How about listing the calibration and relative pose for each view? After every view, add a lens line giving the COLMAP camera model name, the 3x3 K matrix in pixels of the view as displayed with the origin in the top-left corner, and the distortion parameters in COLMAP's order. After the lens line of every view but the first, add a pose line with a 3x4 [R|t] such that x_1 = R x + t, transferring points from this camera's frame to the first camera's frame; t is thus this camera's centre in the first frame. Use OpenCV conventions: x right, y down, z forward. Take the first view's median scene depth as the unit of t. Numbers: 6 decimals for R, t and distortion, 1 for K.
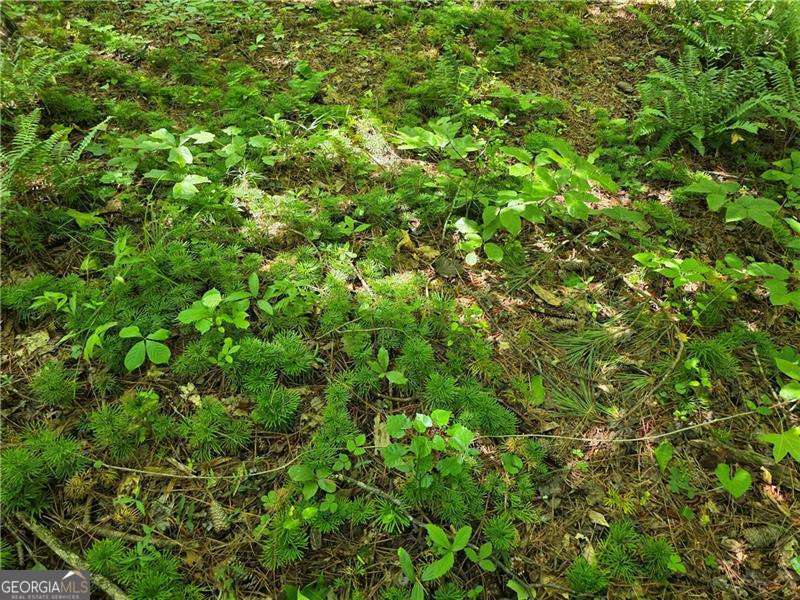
lens RADIAL K [[534.9, 0, 400.0], [0, 534.9, 300.0], [0, 0, 1]] dist [0.079681, -0.071022]
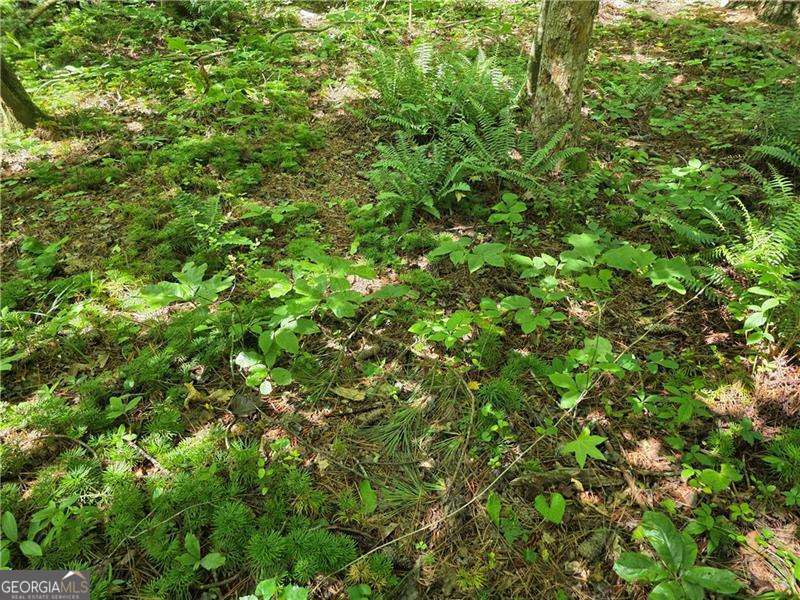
lens RADIAL K [[534.9, 0, 400.0], [0, 534.9, 300.0], [0, 0, 1]] dist [0.079681, -0.071022]
pose [[0.893127, -0.328027, 0.307770, 0.098718], [0.371509, 0.923699, -0.093598, -0.040444], [-0.253584, 0.197935, 0.946846, -0.015280]]
